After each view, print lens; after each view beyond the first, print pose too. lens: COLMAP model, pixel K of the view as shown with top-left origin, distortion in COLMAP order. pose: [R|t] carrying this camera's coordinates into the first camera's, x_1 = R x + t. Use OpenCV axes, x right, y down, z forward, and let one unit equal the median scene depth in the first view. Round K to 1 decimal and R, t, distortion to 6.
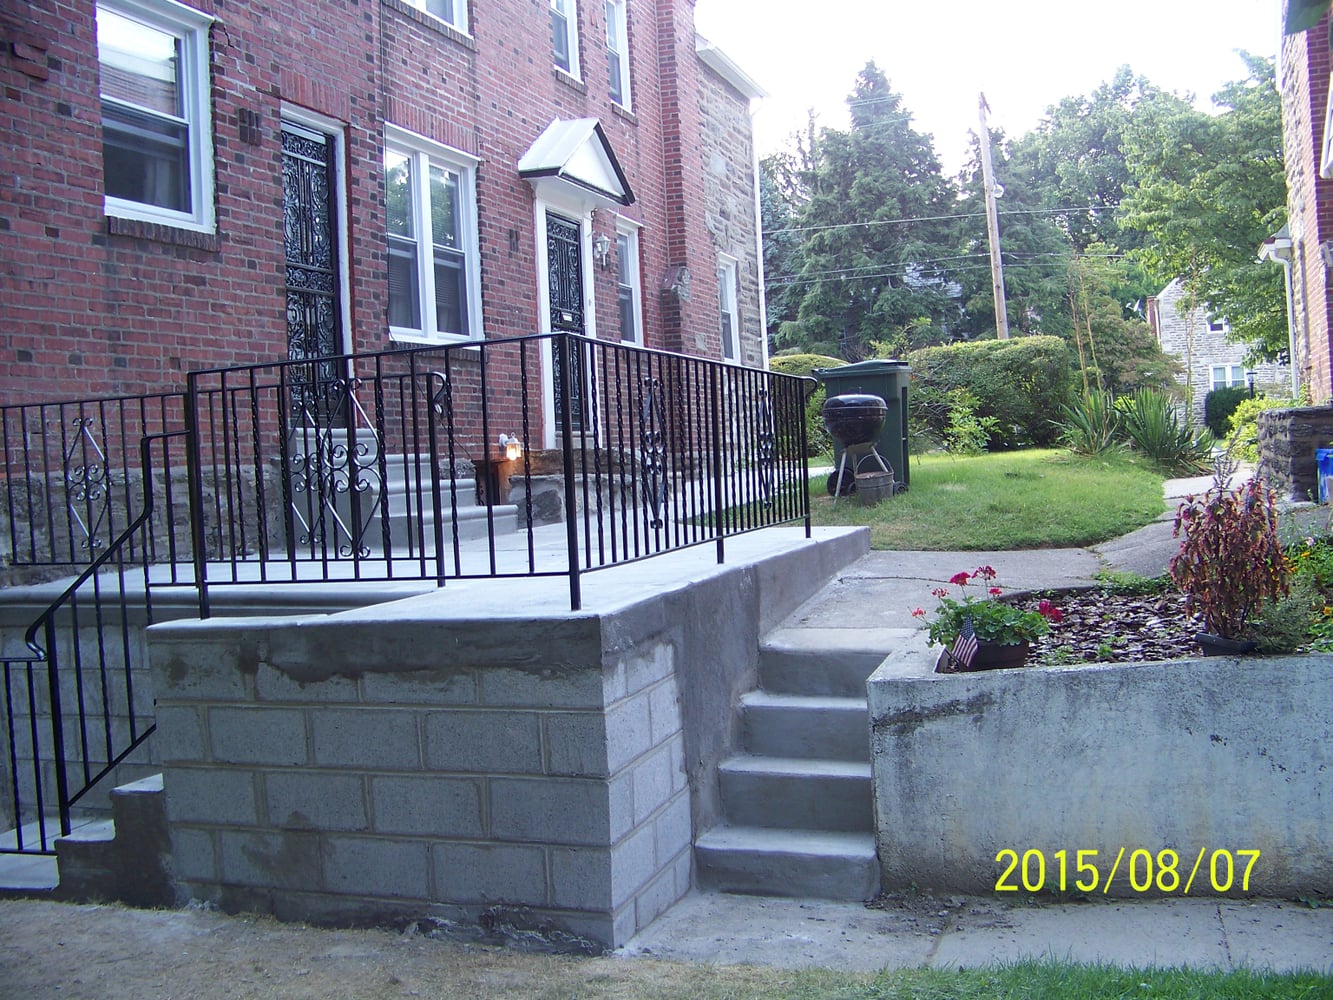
lens RADIAL K [[1426.5, 0, 724.1], [0, 1426.5, 533.6], [0, 0, 1]] dist [-0.264002, 0.318612]
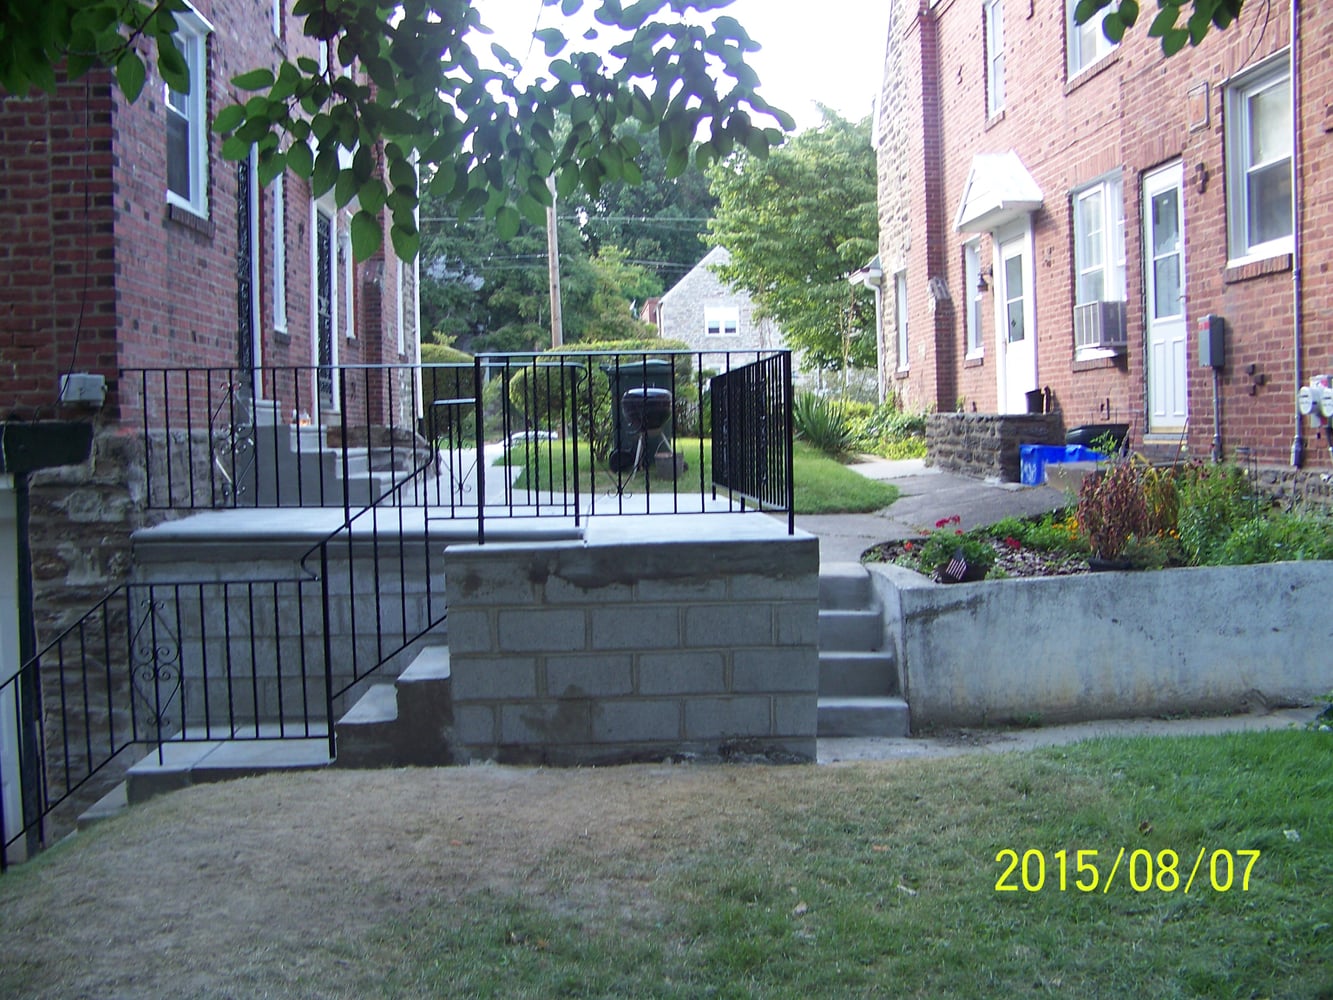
lens RADIAL K [[1426.5, 0, 724.1], [0, 1426.5, 533.6], [0, 0, 1]] dist [-0.264002, 0.318612]
pose [[0.922334, 0.009835, 0.386269, -0.663469], [-0.012819, 0.999905, 0.005150, 0.040155], [-0.386181, -0.009702, 0.922372, -0.319297]]
